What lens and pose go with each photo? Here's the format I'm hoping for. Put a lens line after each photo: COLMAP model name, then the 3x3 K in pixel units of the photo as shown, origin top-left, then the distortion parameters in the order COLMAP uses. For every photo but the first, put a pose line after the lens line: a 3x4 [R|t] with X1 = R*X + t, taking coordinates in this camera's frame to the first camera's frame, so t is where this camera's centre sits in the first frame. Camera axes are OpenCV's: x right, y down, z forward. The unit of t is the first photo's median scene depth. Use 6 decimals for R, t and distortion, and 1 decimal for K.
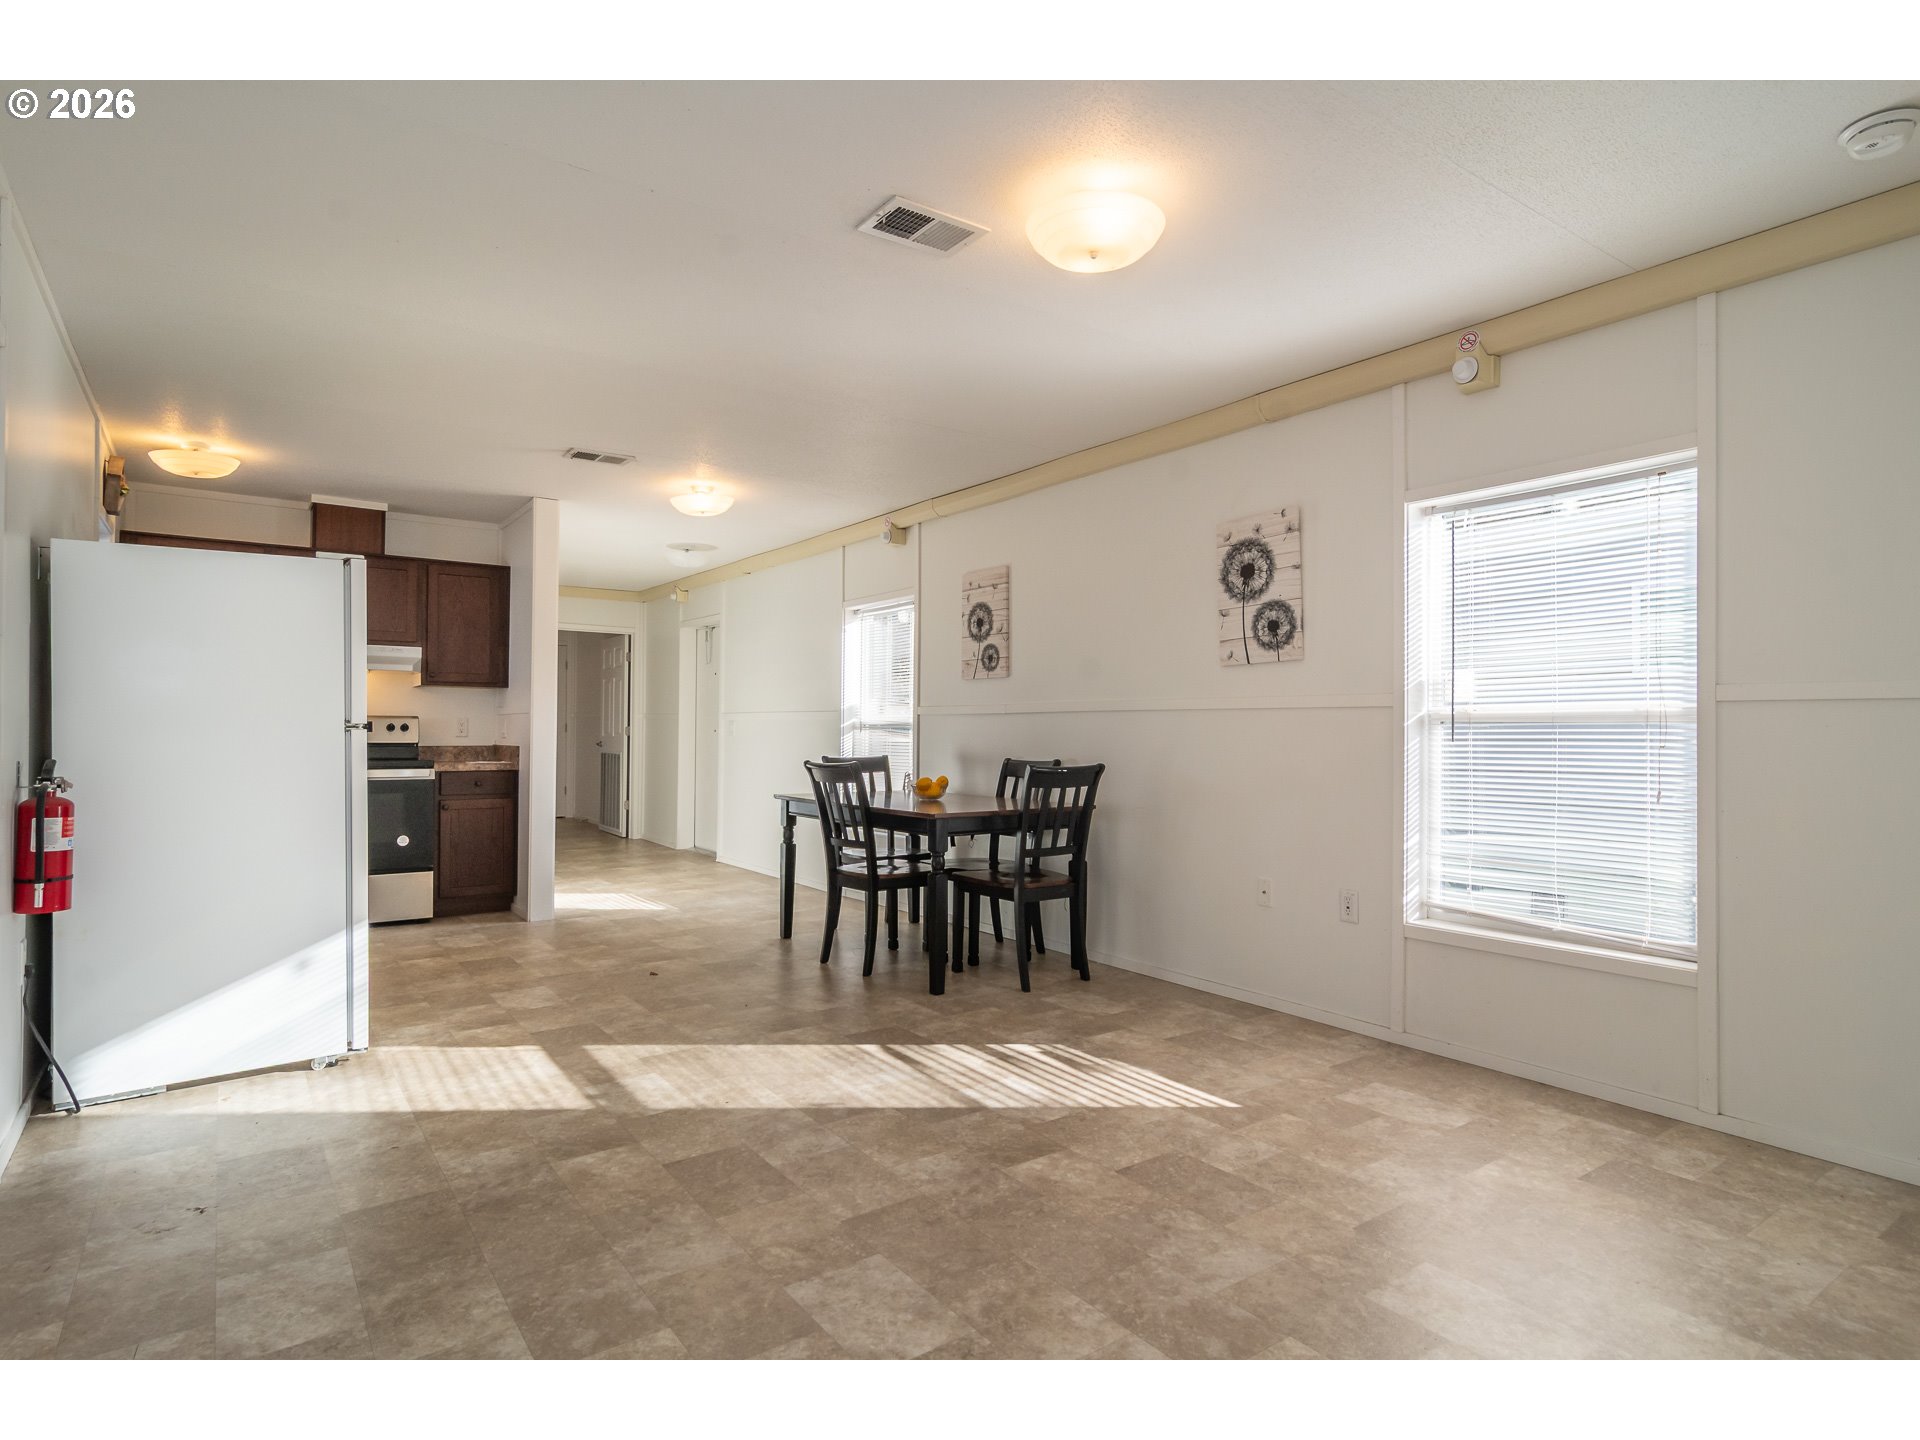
lens RADIAL K [[1030.4, 0, 952.9], [0, 1030.4, 732.0], [0, 0, 1]] dist [0.003304, 0.001646]
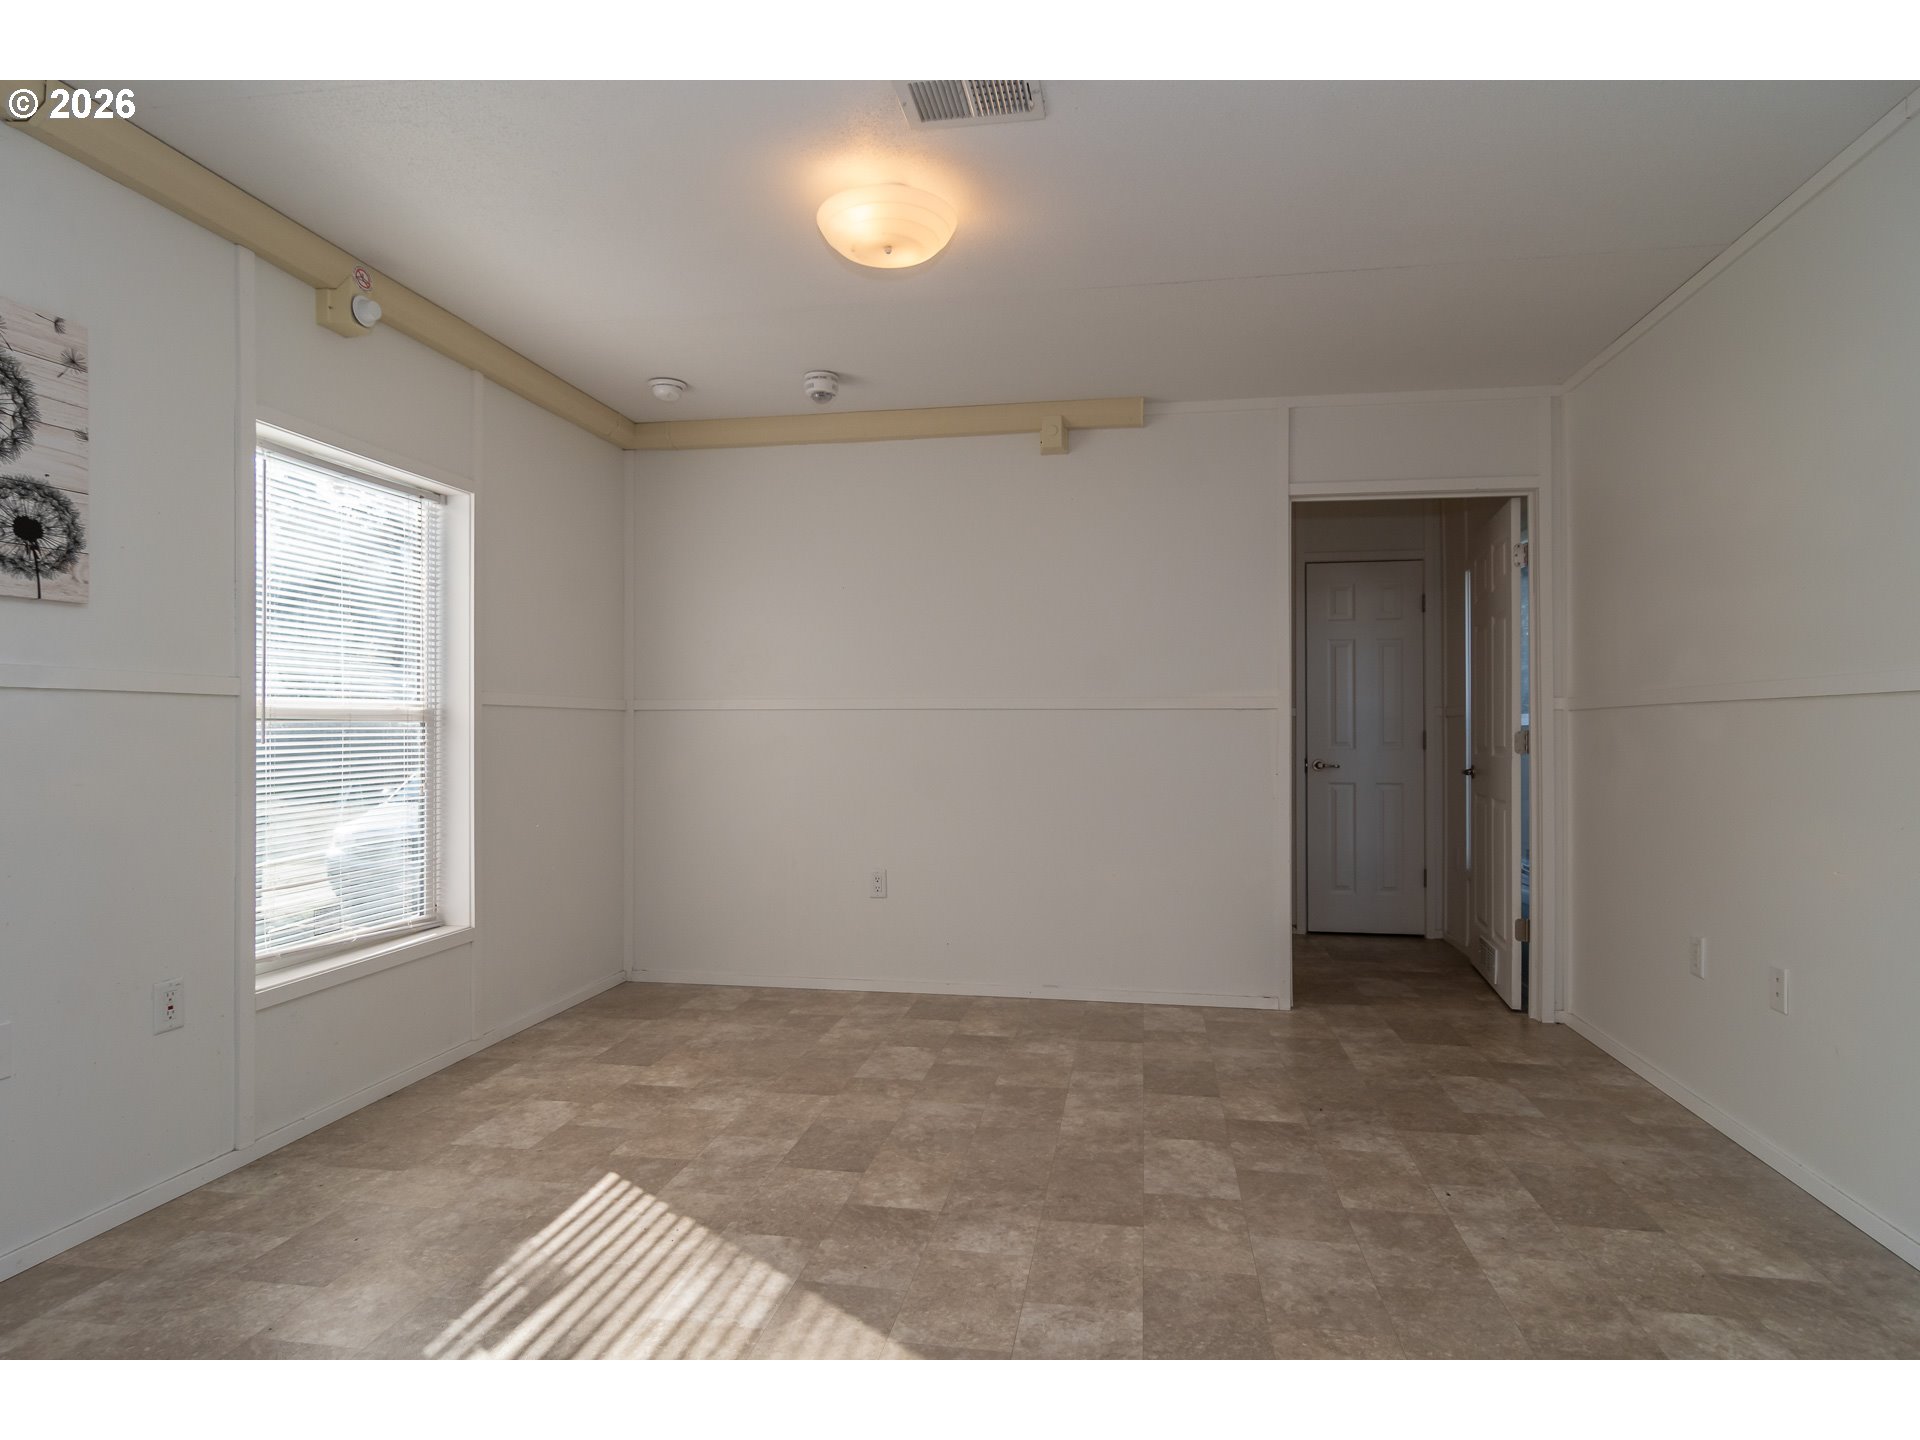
lens RADIAL K [[1030.4, 0, 979.2], [0, 1030.4, 726.9], [0, 0, 1]] dist [0.003304, 0.001646]
pose [[-0.710021, -0.002600, 0.704176, -0.475383], [0.000680, 0.999990, 0.004378, -0.006078], [-0.704181, 0.003587, -0.710012, 1.243369]]
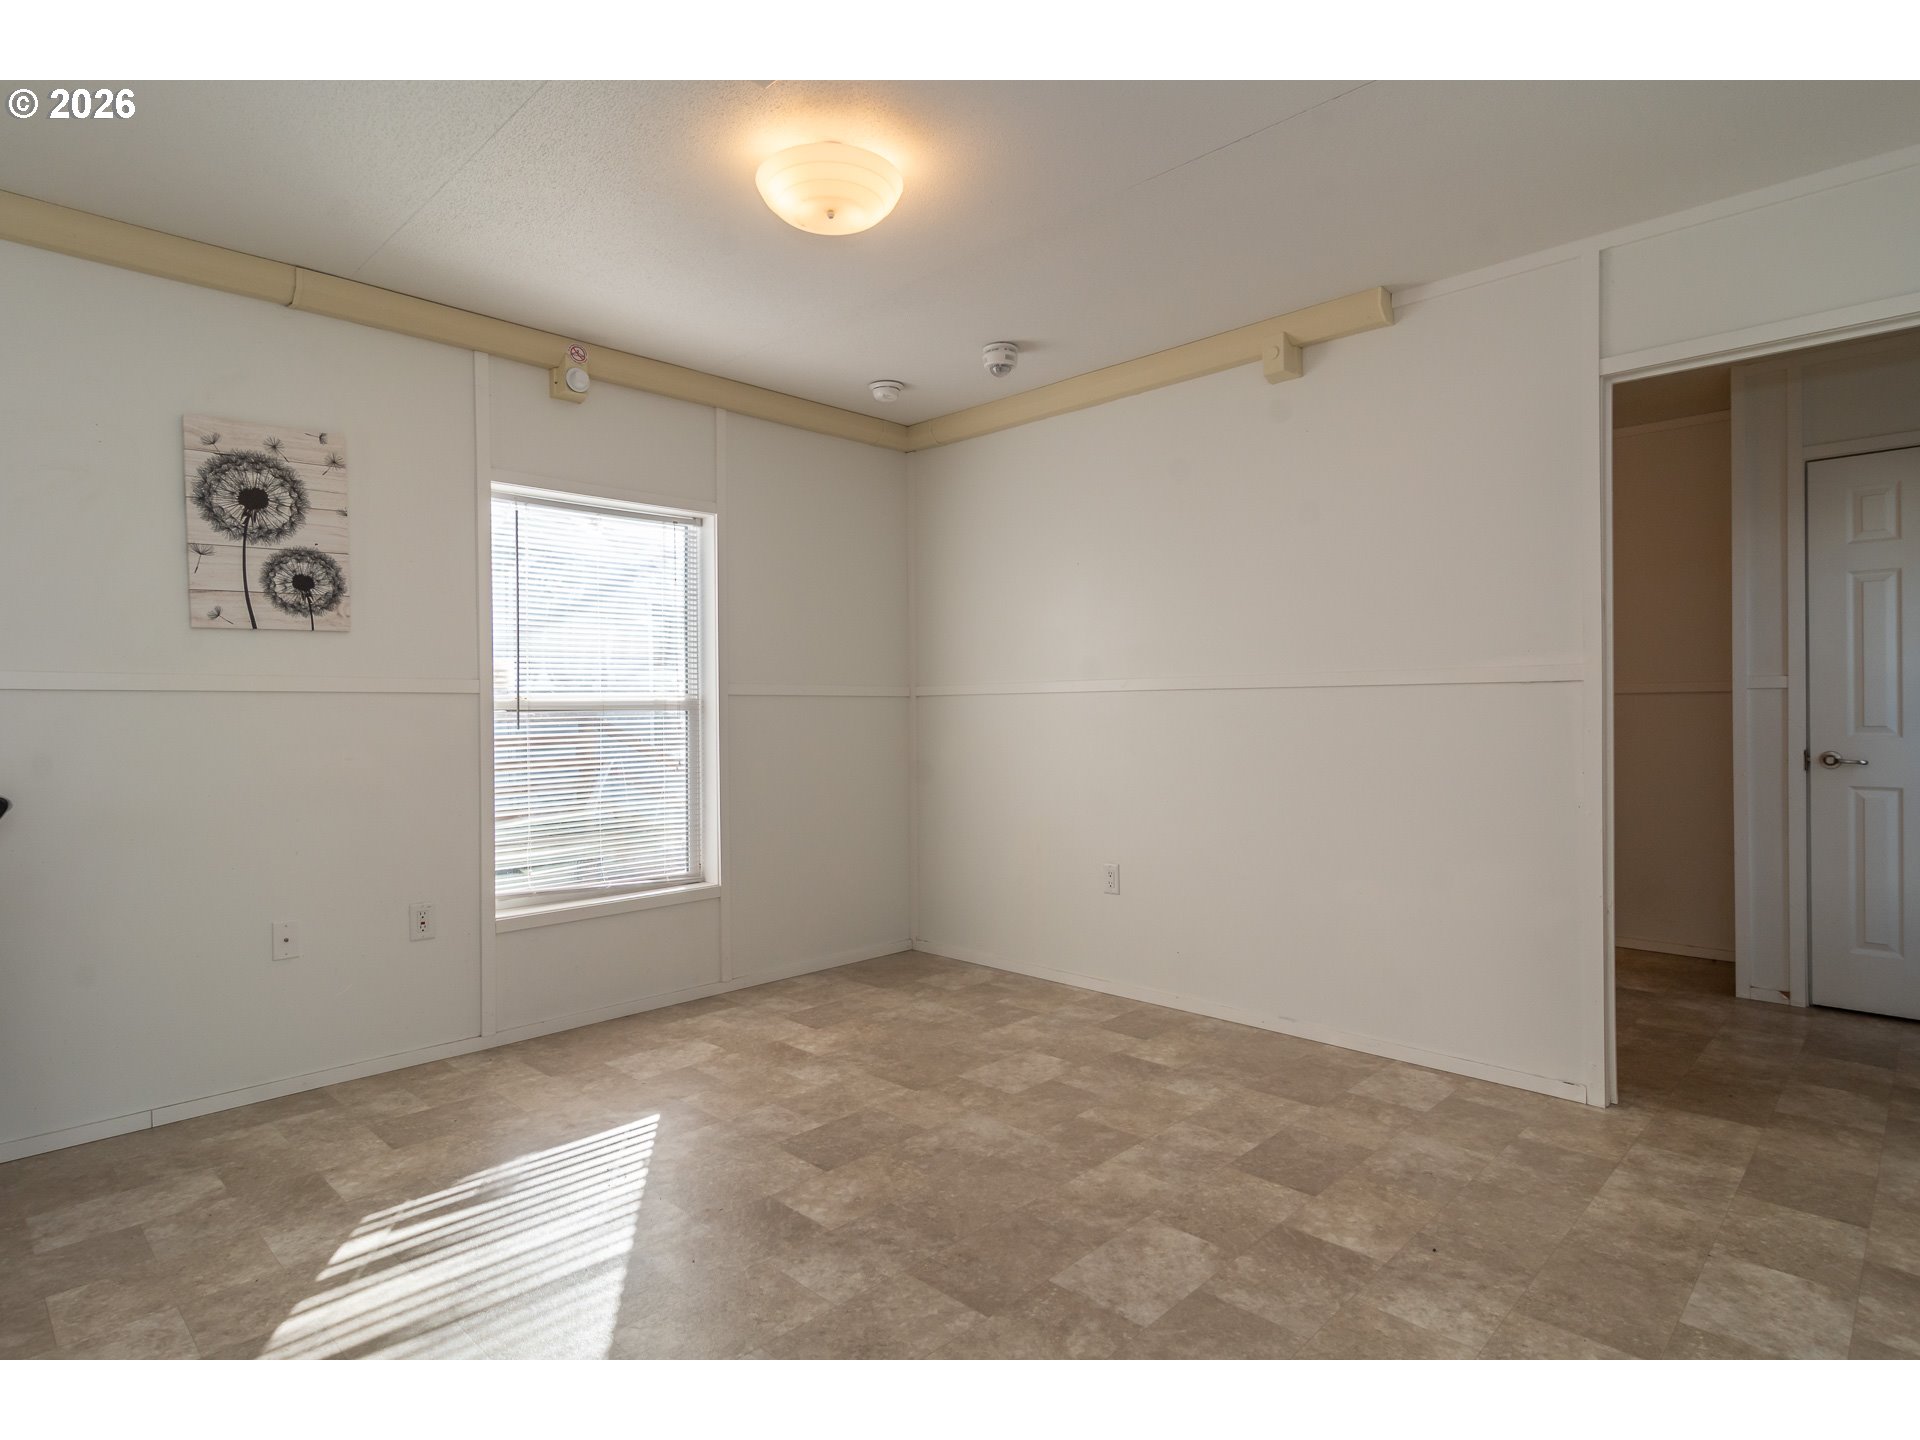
lens RADIAL K [[1030.4, 0, 963.5], [0, 1030.4, 713.6], [0, 0, 1]] dist [0.003304, 0.001646]
pose [[-0.180257, -0.004541, 0.983609, -0.625618], [0.012839, 0.999893, 0.006969, -0.006997], [-0.983536, 0.013885, -0.180180, 0.797033]]
